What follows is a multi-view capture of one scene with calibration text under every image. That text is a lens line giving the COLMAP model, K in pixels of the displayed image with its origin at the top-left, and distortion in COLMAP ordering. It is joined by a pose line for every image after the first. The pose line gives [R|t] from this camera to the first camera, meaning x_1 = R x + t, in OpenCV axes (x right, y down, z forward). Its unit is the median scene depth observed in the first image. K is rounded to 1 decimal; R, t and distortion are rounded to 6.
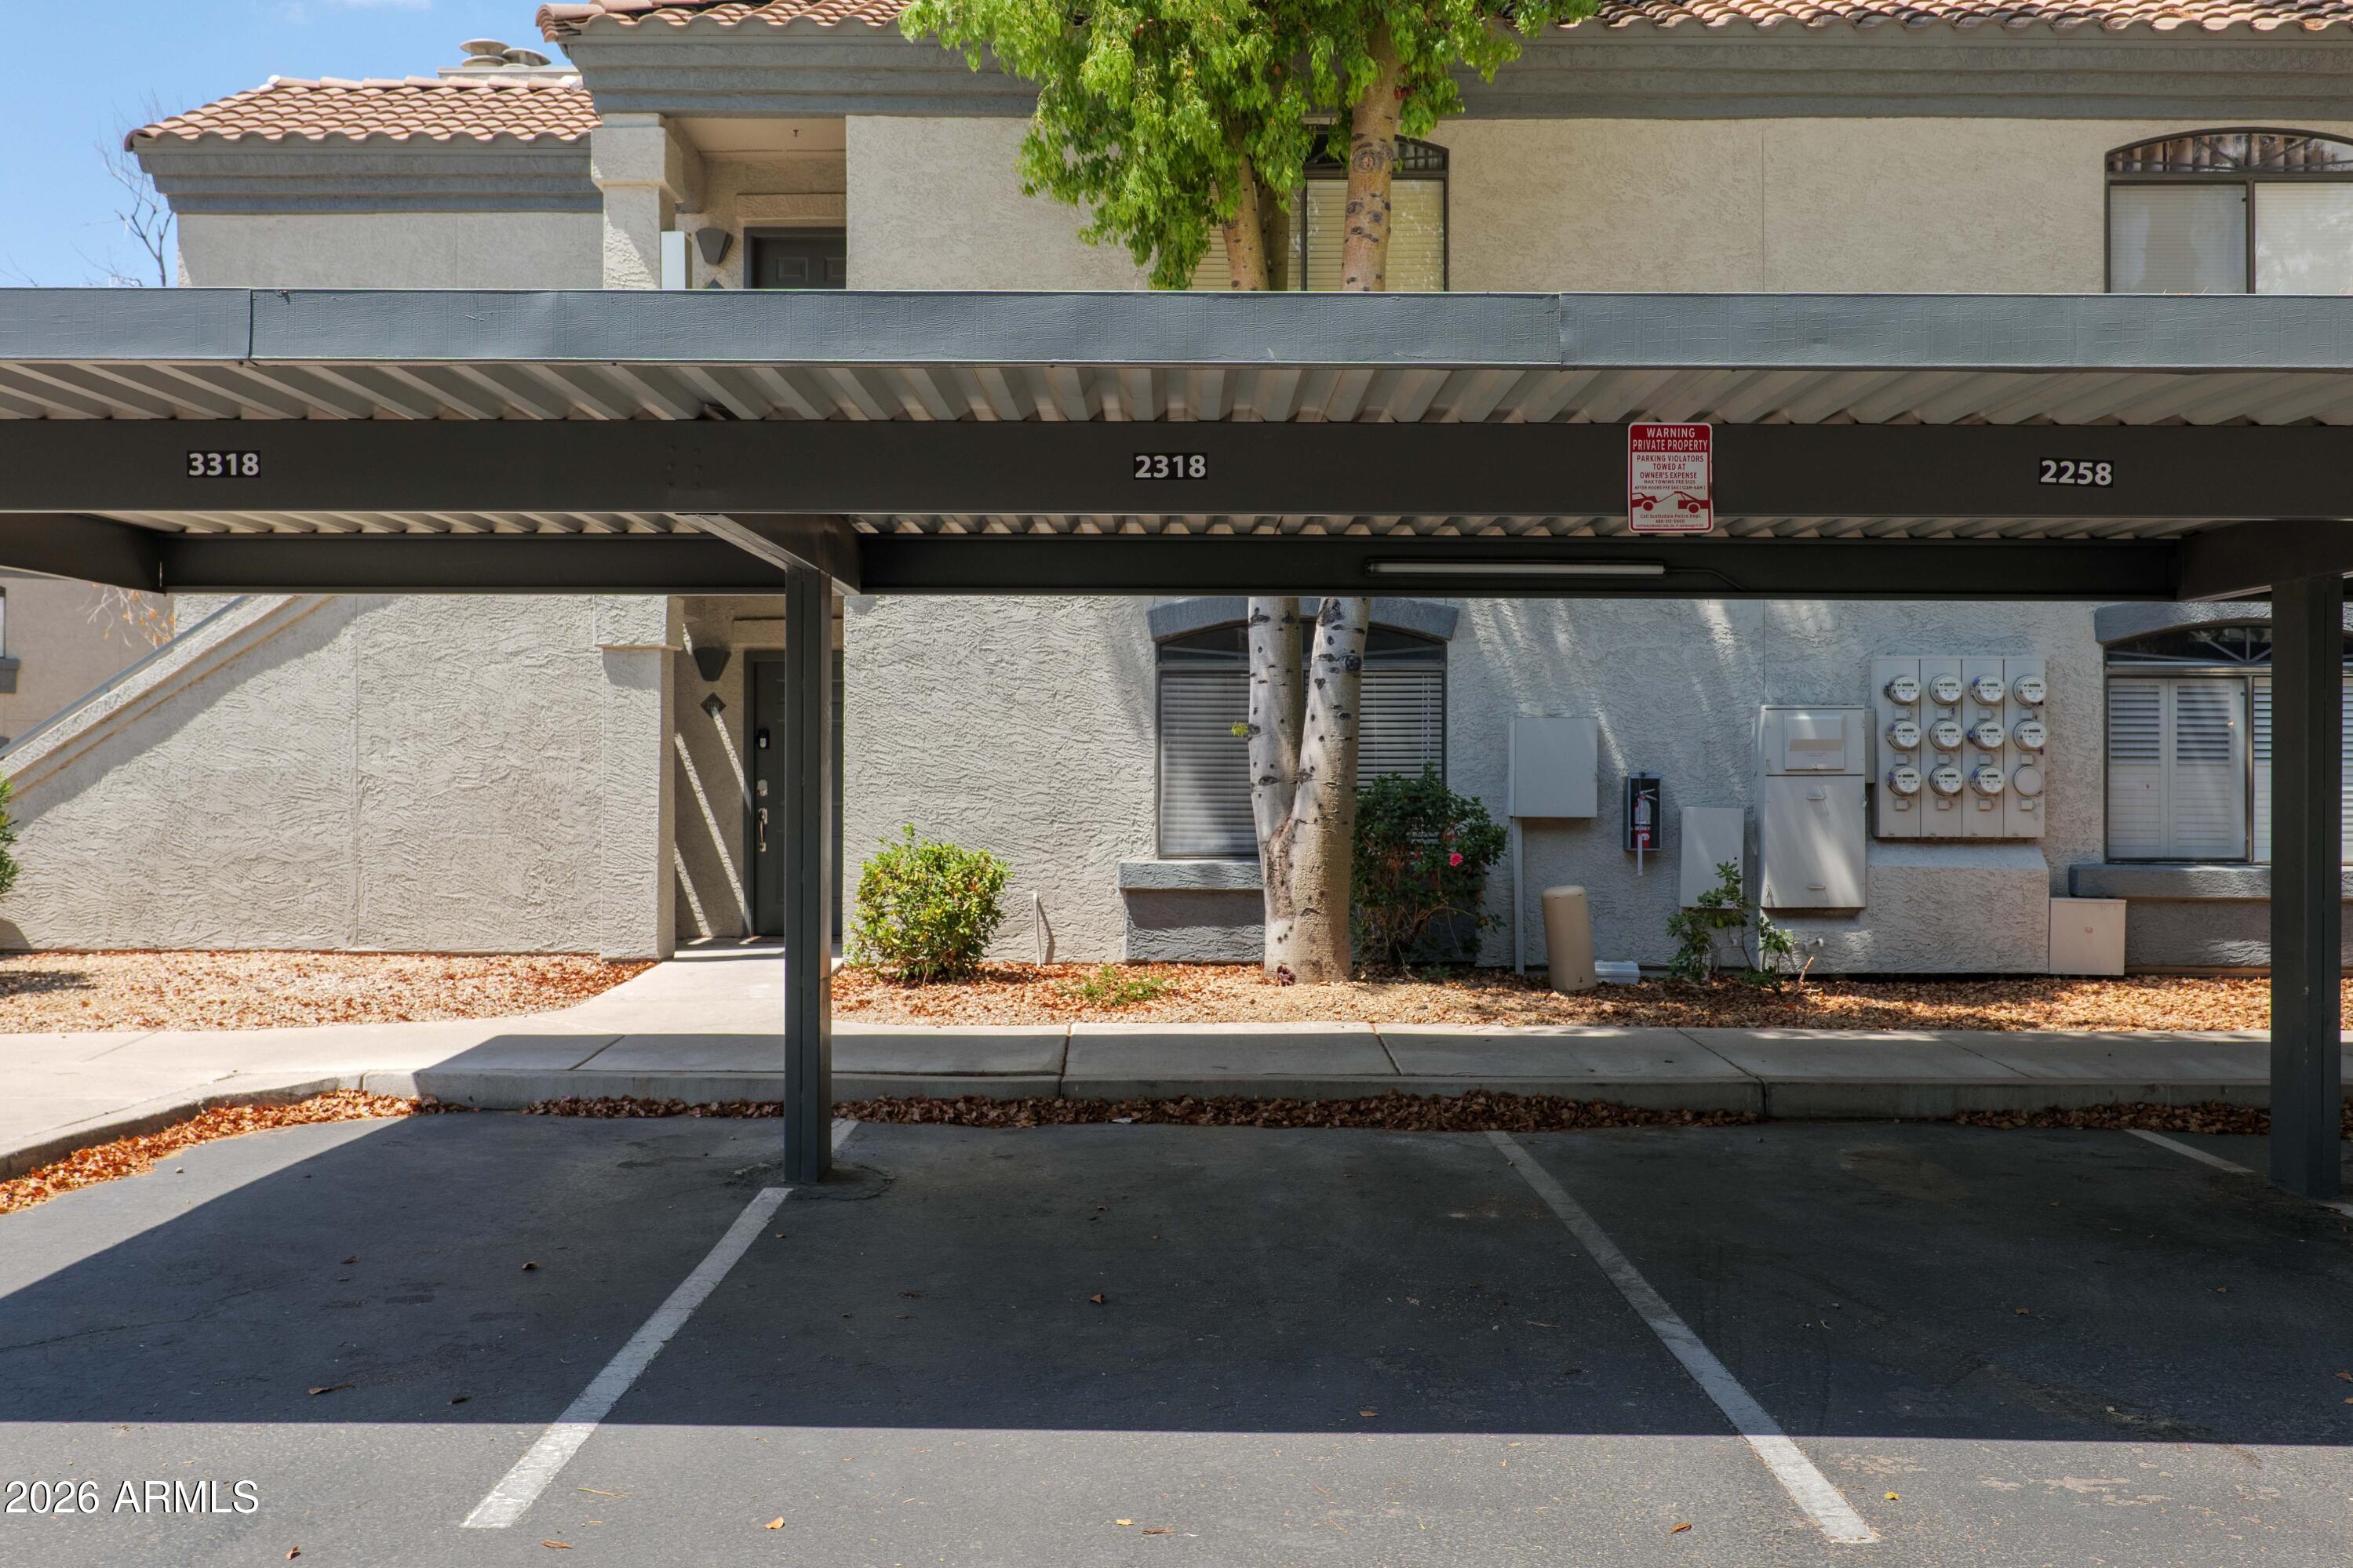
lens RADIAL K [[2144.7, 0, 1177.9], [0, 2144.7, 782.4], [0, 0, 1]] dist [0.011580, 0.000000]
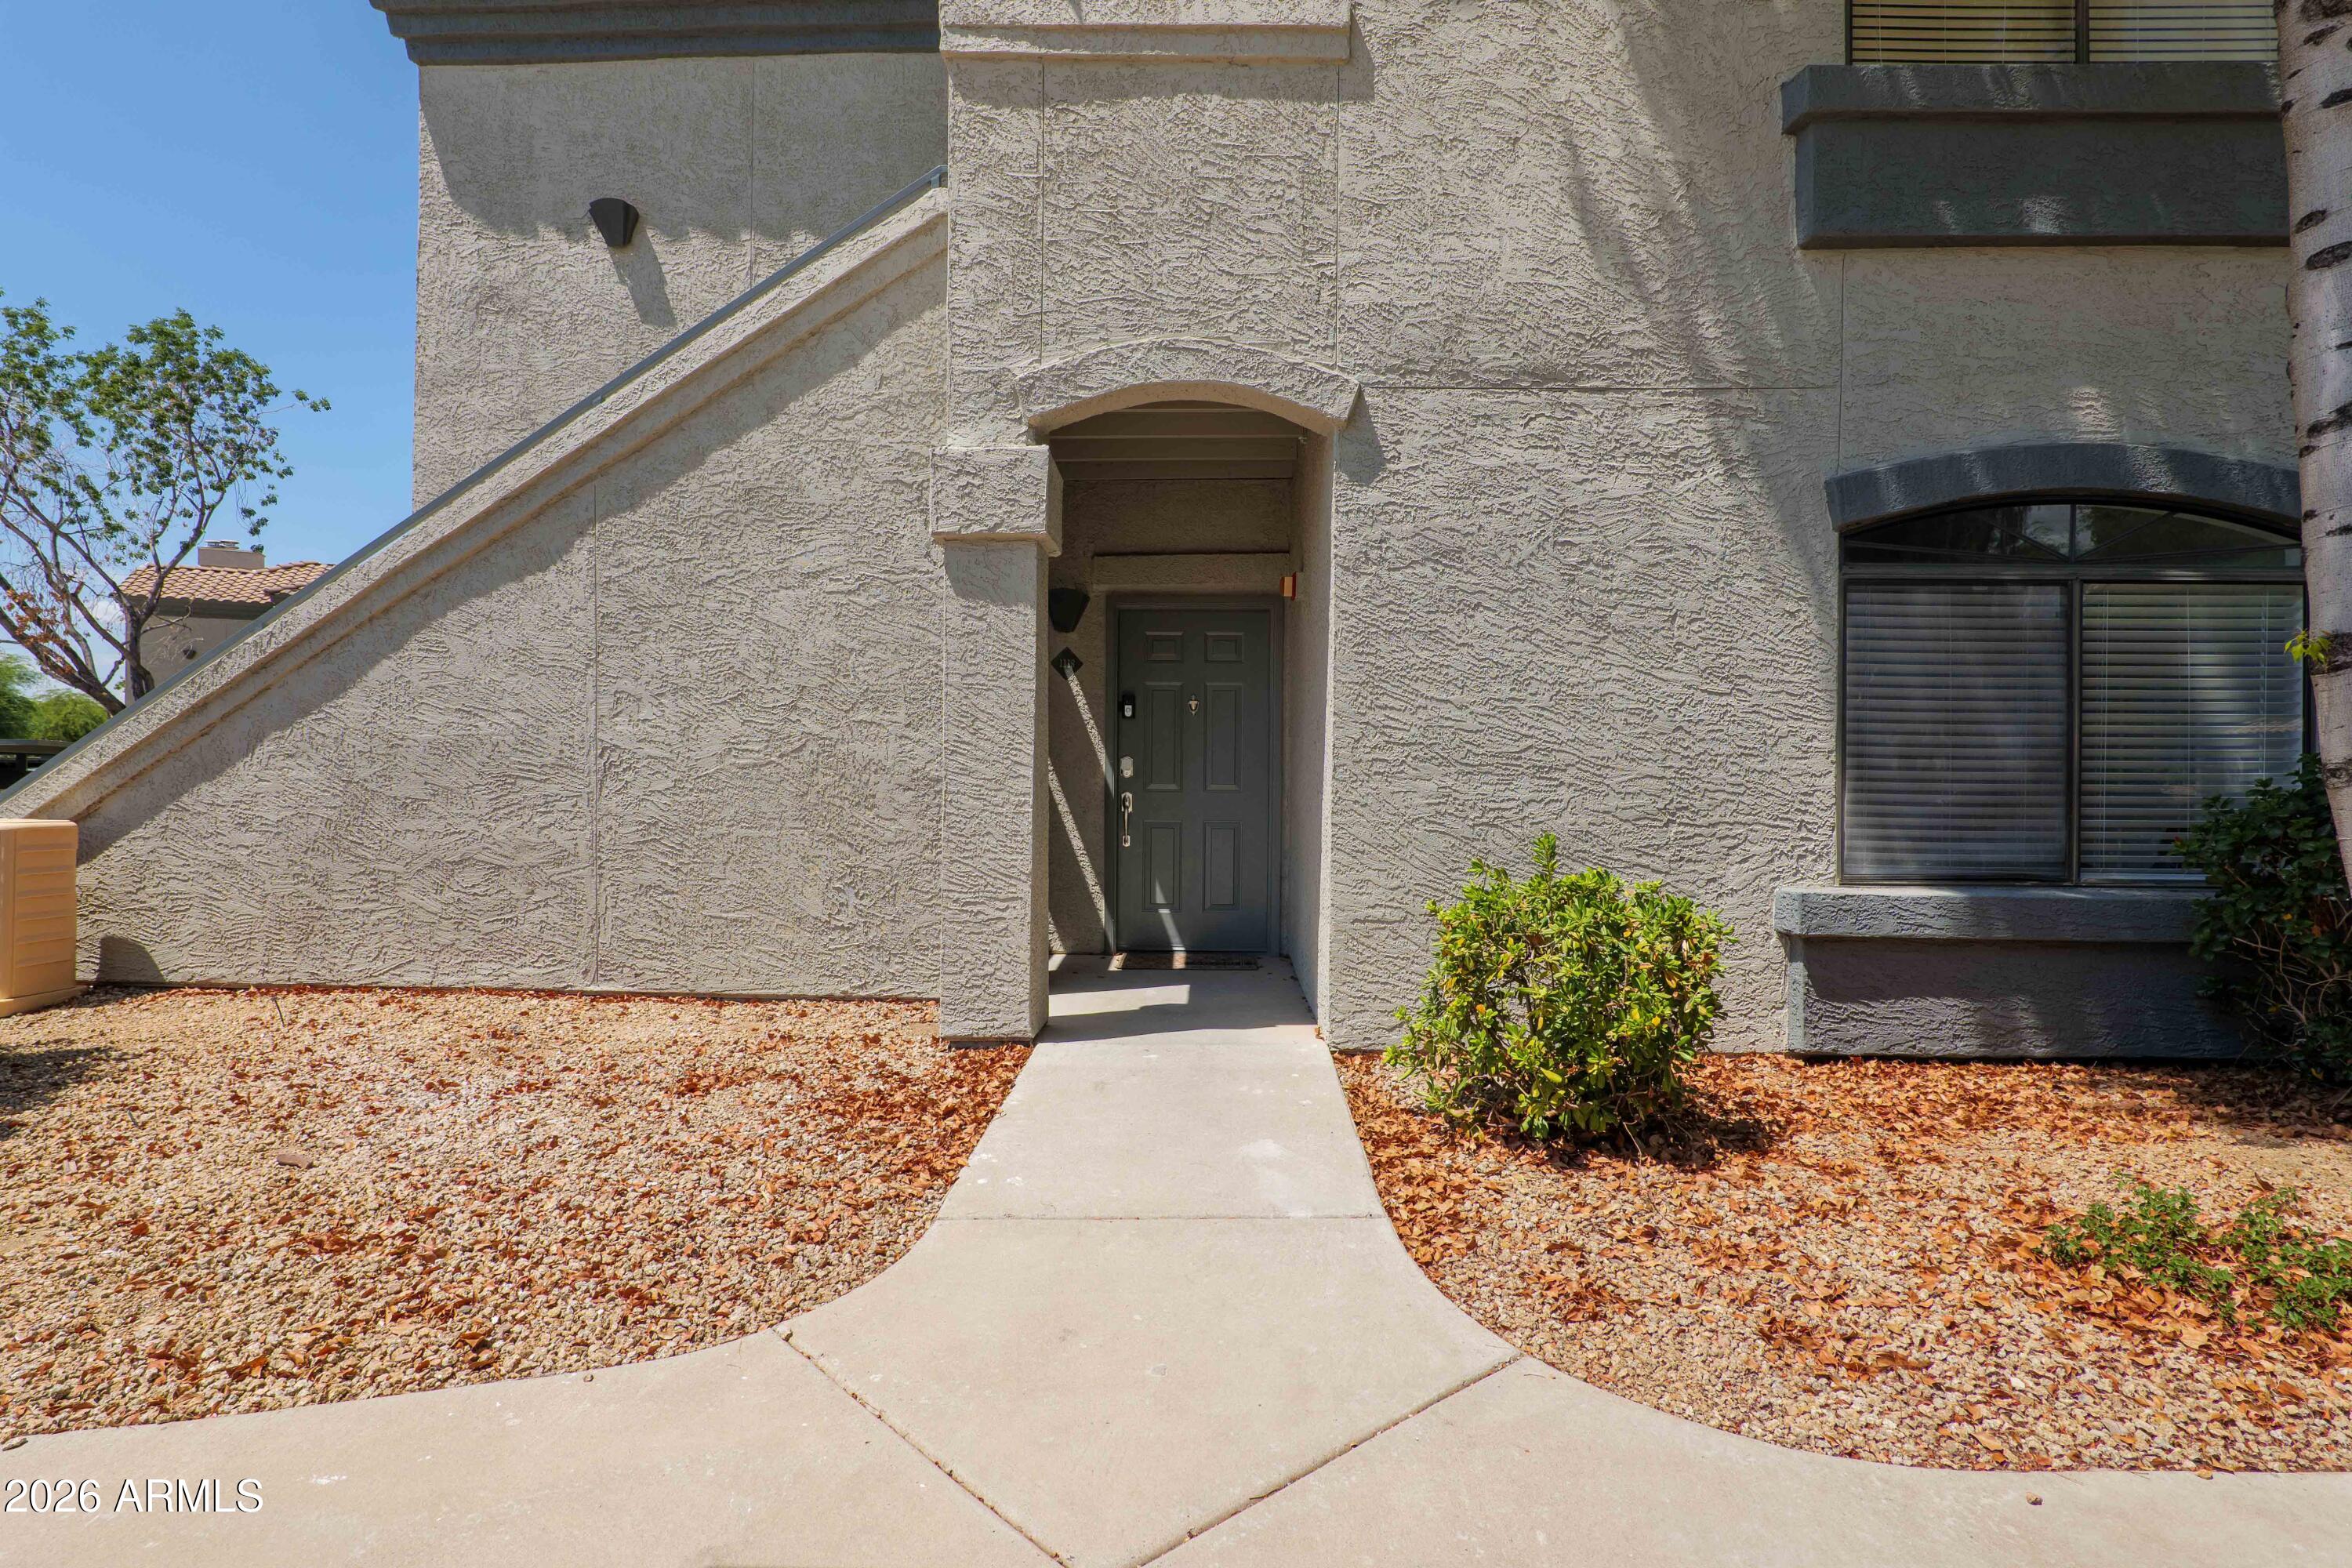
lens RADIAL K [[1103.4, 0, 1172.4], [0, 1103.4, 782.5], [0, 0, 1]] dist [-0.019955, 0.005900]
pose [[0.999790, 0.005275, -0.019819, -0.182571], [-0.005012, 0.999899, 0.013302, 0.002985], [0.019887, -0.013199, 0.999715, 0.637720]]
